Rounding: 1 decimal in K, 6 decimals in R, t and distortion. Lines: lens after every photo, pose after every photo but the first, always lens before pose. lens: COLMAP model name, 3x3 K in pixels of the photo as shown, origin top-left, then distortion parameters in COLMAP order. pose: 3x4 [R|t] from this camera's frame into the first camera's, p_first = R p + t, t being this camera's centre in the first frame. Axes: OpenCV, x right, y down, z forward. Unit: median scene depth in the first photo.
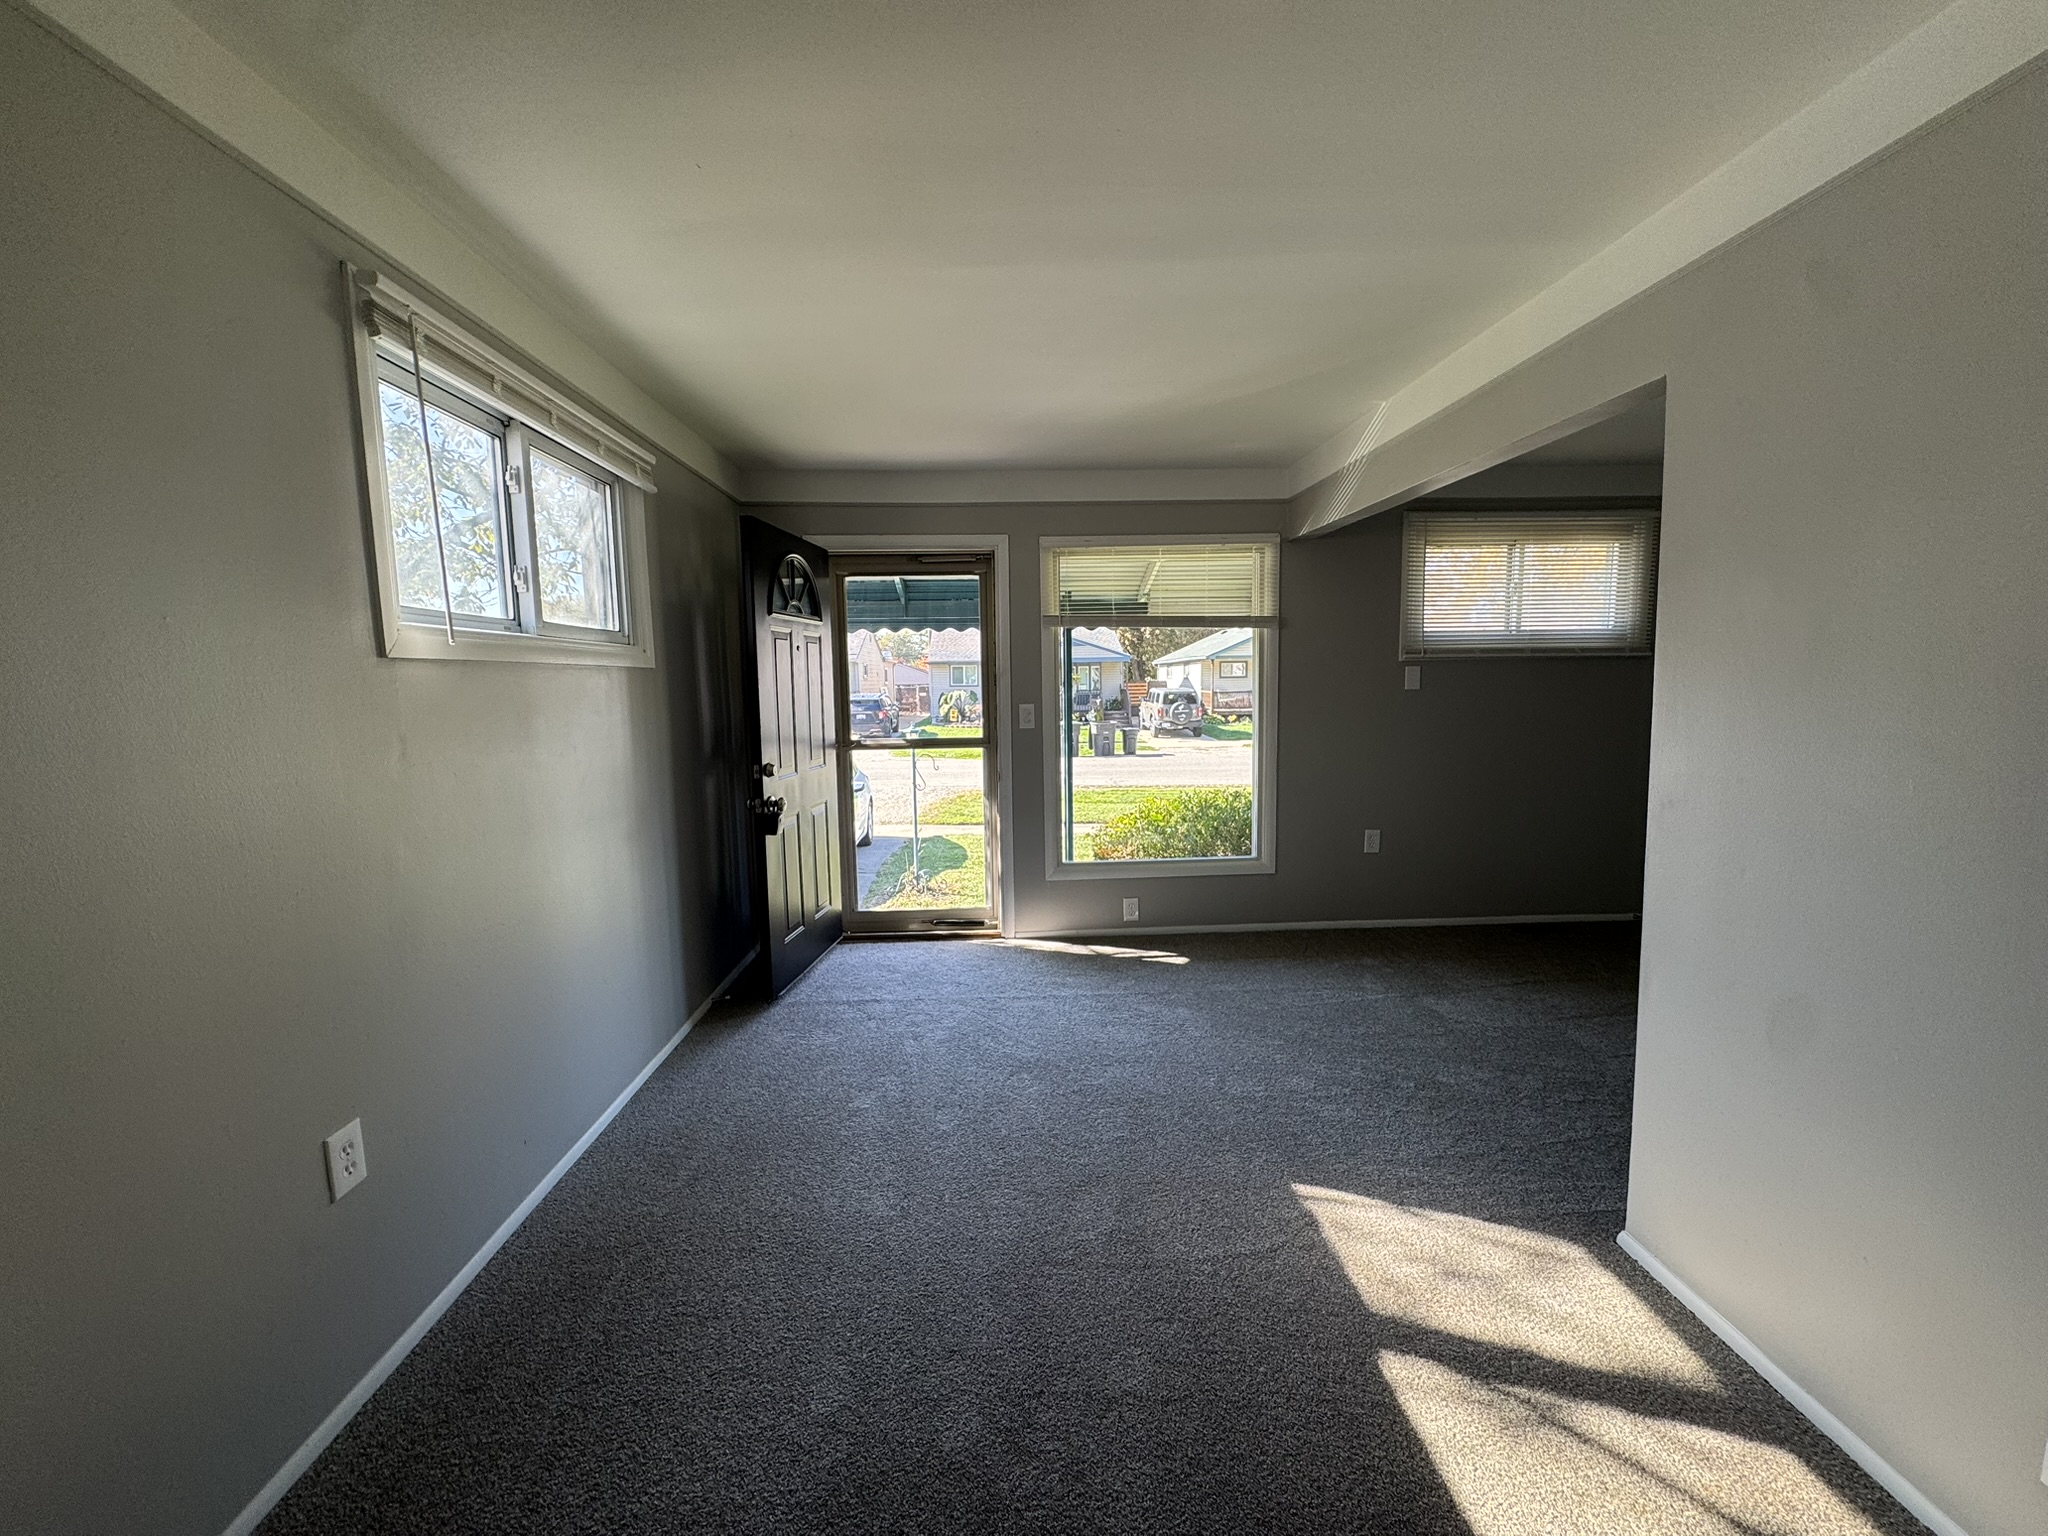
lens RADIAL K [[821.5, 0, 1024.0], [0, 821.5, 768.0], [0, 0, 1]] dist [-0.000479, 0.000011]
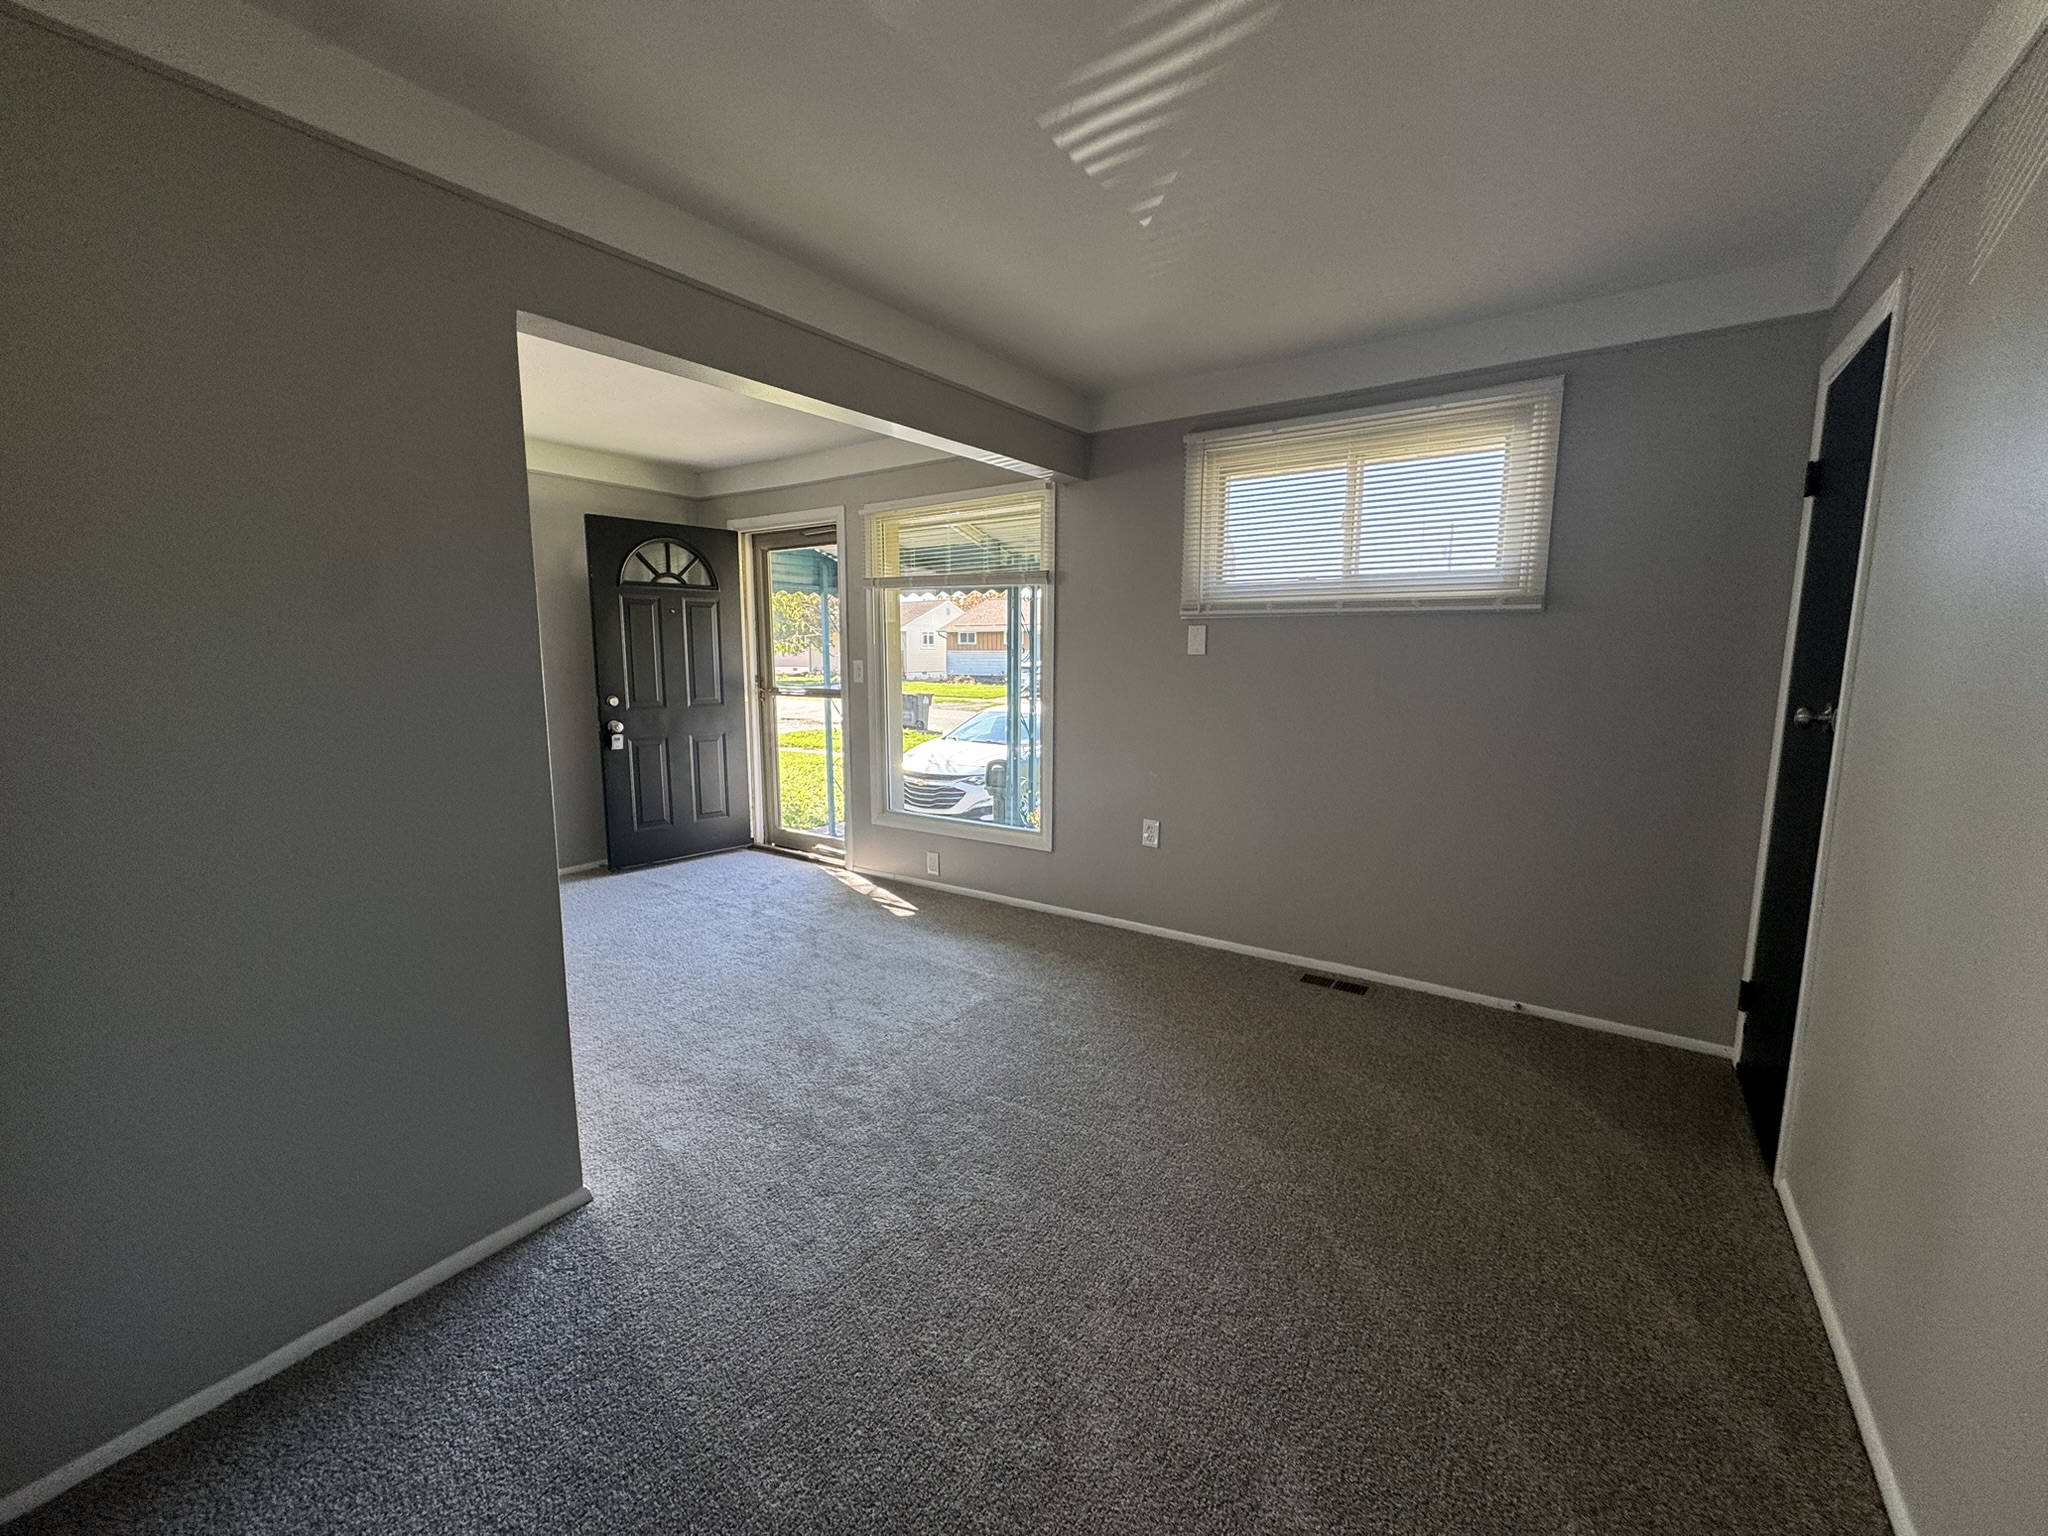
lens RADIAL K [[821.5, 0, 1024.0], [0, 821.5, 768.0], [0, 0, 1]] dist [-0.000479, 0.000011]
pose [[0.801374, 0.102583, -0.589302, 0.828651], [-0.073127, 0.994596, 0.073691, -0.031755], [0.593677, -0.015960, 0.804545, 0.242680]]
